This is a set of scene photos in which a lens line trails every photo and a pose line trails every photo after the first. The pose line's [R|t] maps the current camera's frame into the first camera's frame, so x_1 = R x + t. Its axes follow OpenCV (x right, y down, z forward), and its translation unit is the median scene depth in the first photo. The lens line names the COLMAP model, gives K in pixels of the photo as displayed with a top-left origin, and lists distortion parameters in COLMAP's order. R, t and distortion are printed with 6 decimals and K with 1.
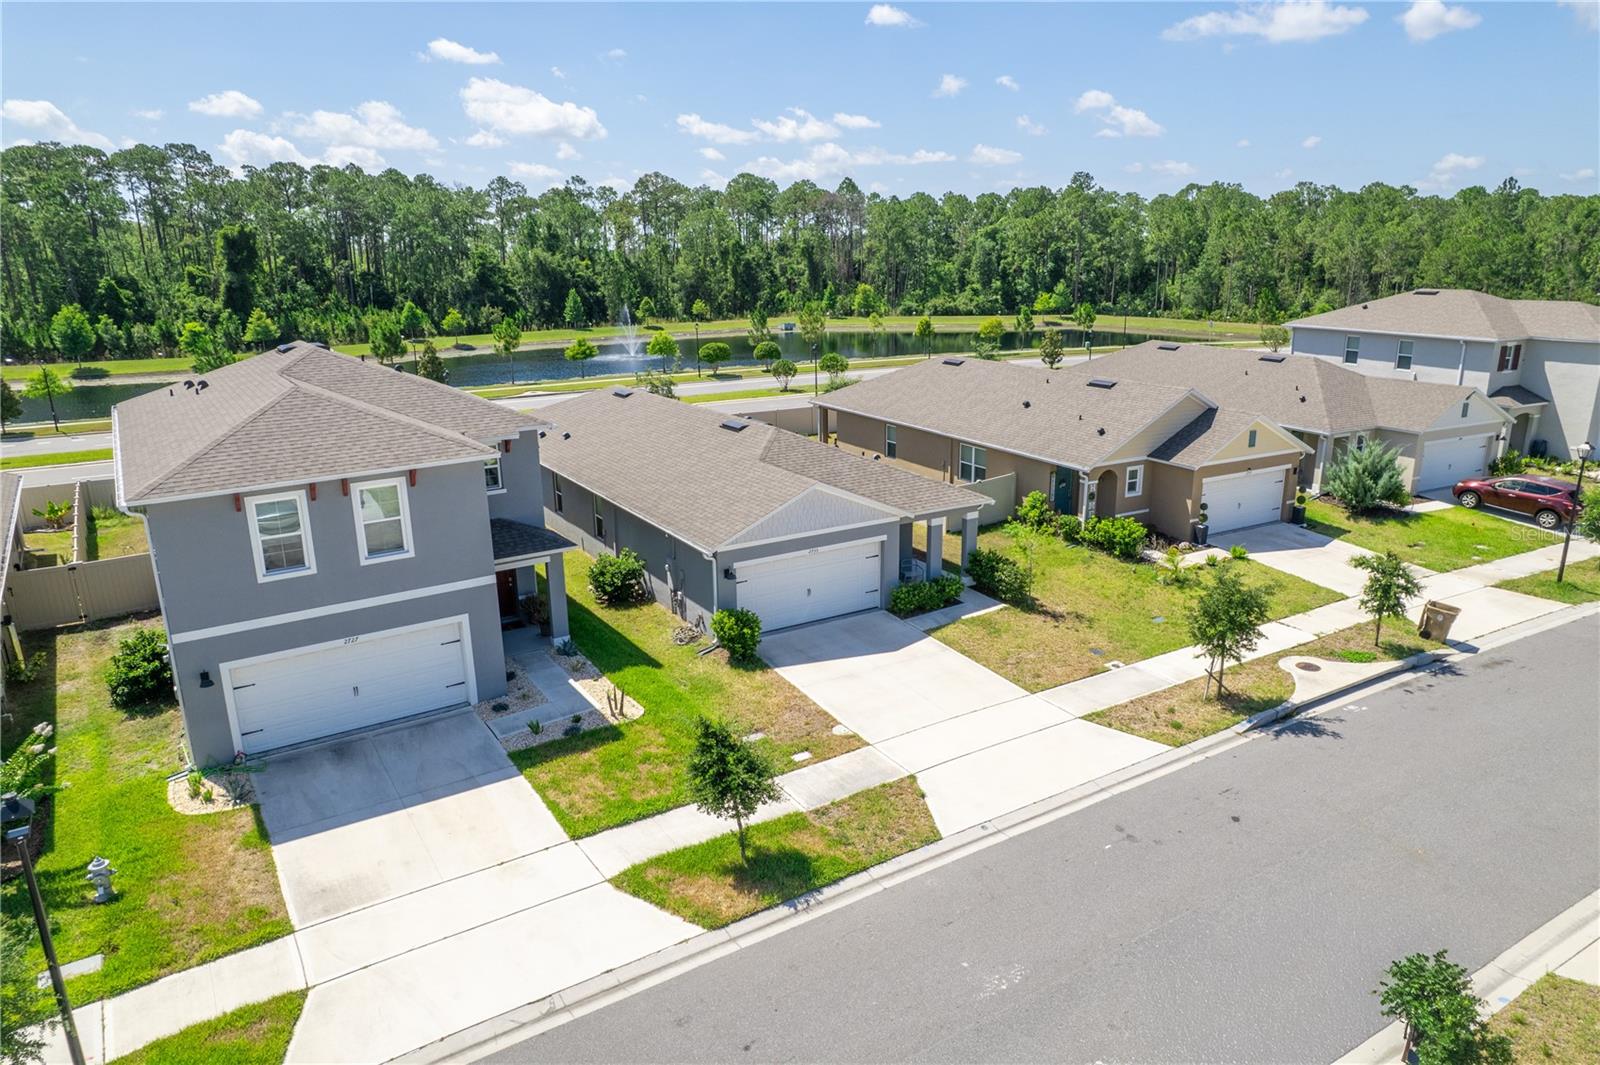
lens RADIAL K [[1022.6, 0, 803.0], [0, 1022.6, 530.9], [0, 0, 1]] dist [-0.082658, 0.075364]
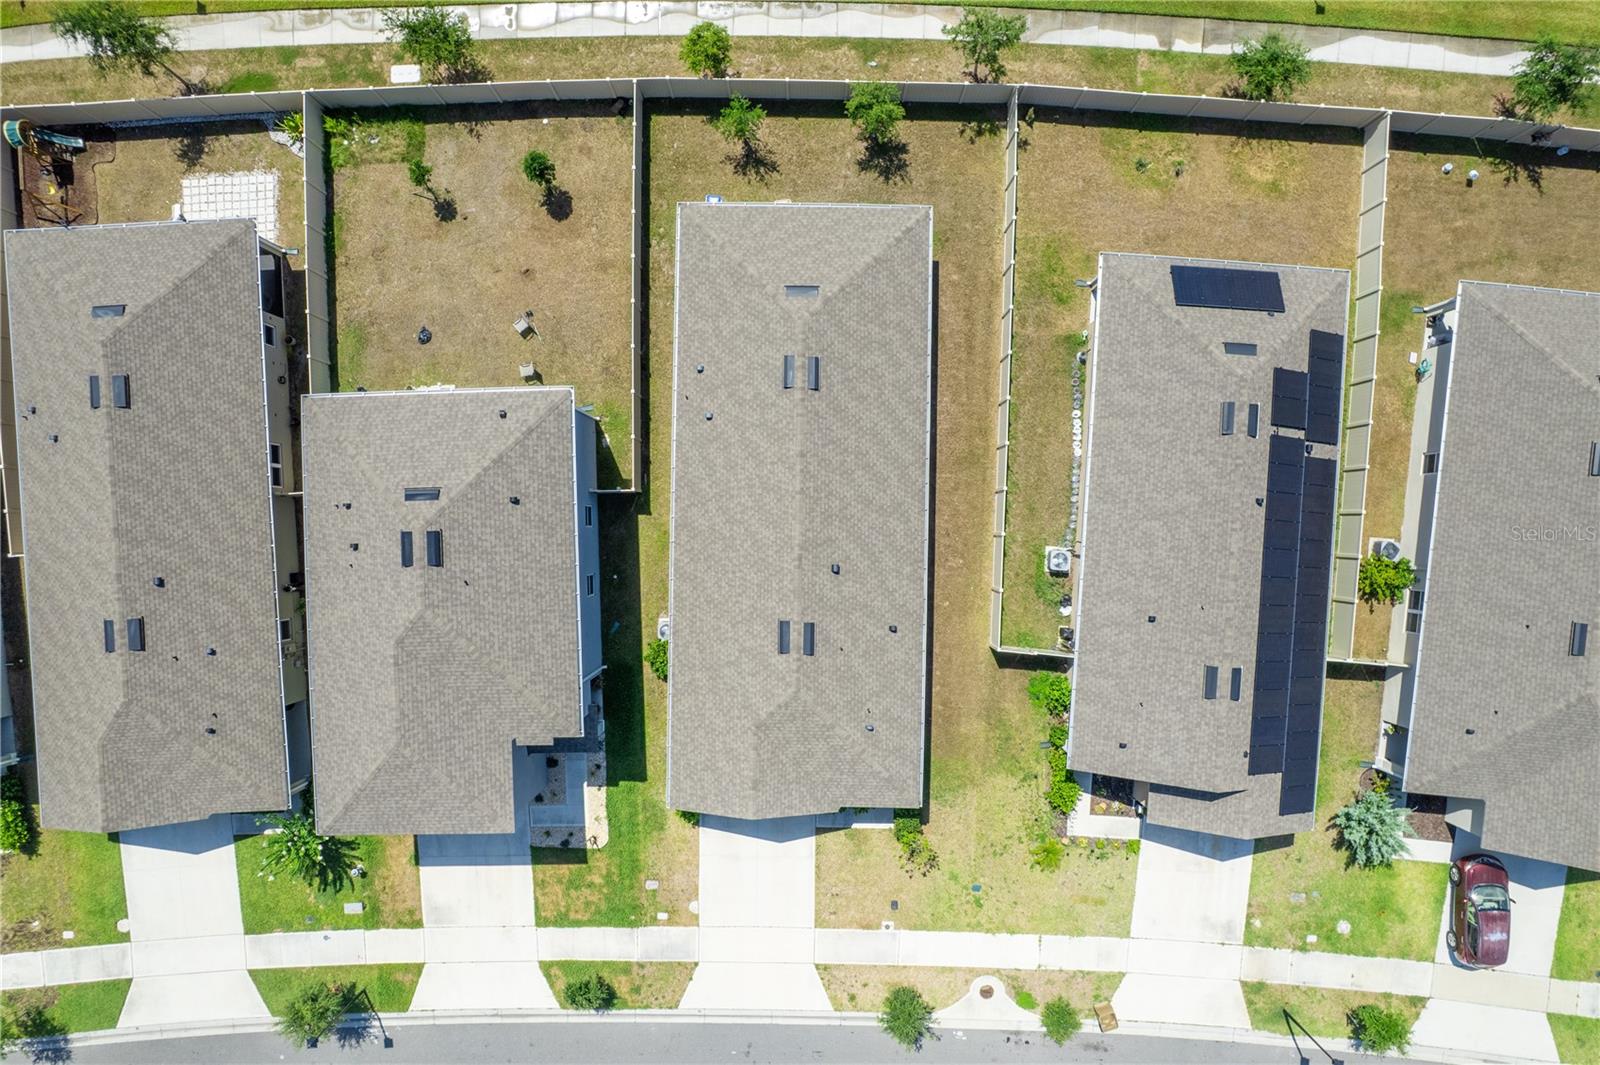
lens RADIAL K [[1022.6, 0, 804.6], [0, 1022.6, 533.9], [0, 0, 1]] dist [-0.082658, 0.075364]
pose [[0.845152, 0.534436, 0.009772, -0.152448], [-0.147089, 0.214951, 0.965485, -1.547631], [0.513889, -0.817419, 0.260276, 1.039049]]
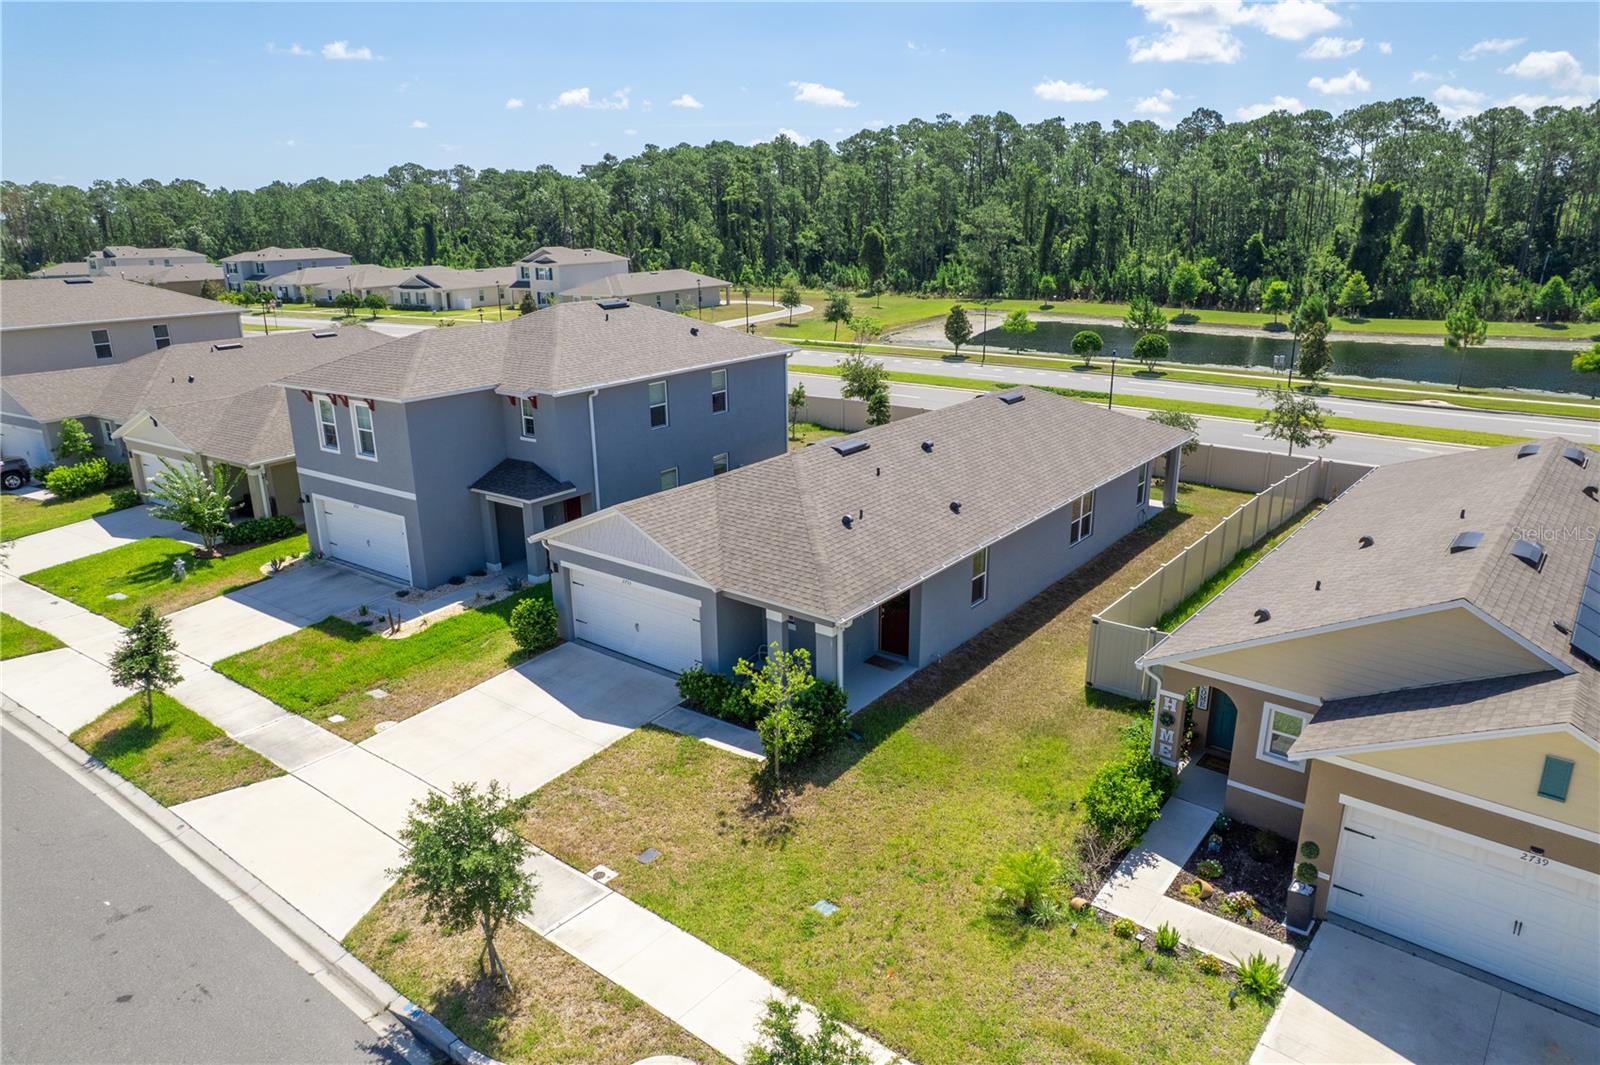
lens RADIAL K [[1022.6, 0, 804.5], [0, 1022.6, 530.8], [0, 0, 1]] dist [-0.082658, 0.075364]
pose [[0.361484, 0.282986, -0.888397, 0.904480], [-0.244233, 0.948297, 0.202689, -0.258580], [0.899822, 0.143707, 0.411908, 0.823825]]
